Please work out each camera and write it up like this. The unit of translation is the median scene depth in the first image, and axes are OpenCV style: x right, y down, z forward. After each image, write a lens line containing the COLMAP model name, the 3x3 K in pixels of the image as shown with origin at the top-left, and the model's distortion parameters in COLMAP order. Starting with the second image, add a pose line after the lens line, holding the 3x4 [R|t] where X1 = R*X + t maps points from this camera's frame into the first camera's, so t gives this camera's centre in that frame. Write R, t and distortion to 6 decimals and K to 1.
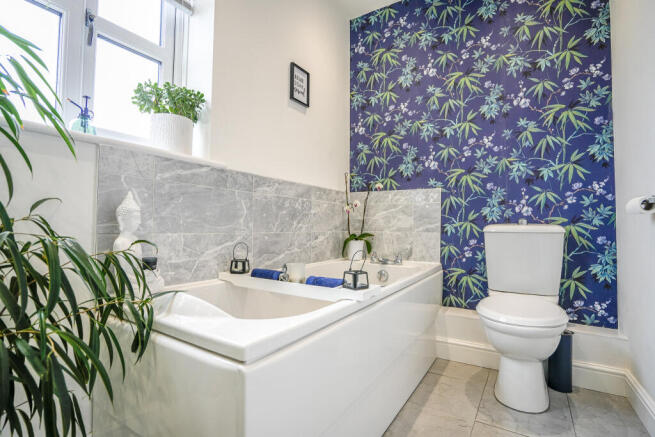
lens RADIAL K [[315.4, 0, 324.5], [0, 315.4, 220.1], [0, 0, 1]] dist [-0.021759, 0.000257]
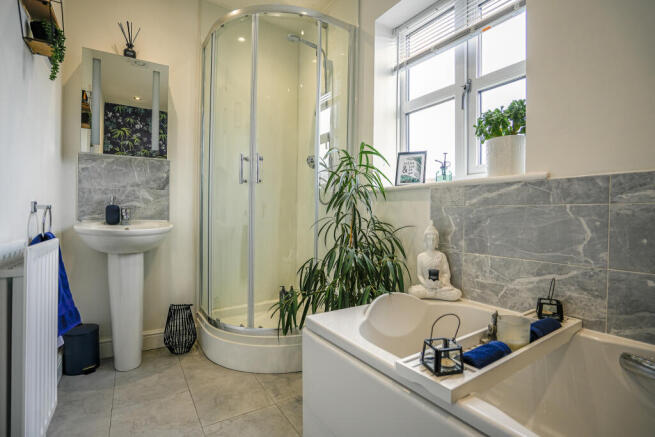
lens RADIAL K [[310.5, 0, 328.0], [0, 310.5, 216.5], [0, 0, 1]] dist [-0.036194, 0.000032]
pose [[-0.383870, -0.006636, -0.923363, 0.650537], [0.009756, 0.999889, -0.011242, -0.075494], [0.923336, -0.013324, -0.383762, 0.877136]]
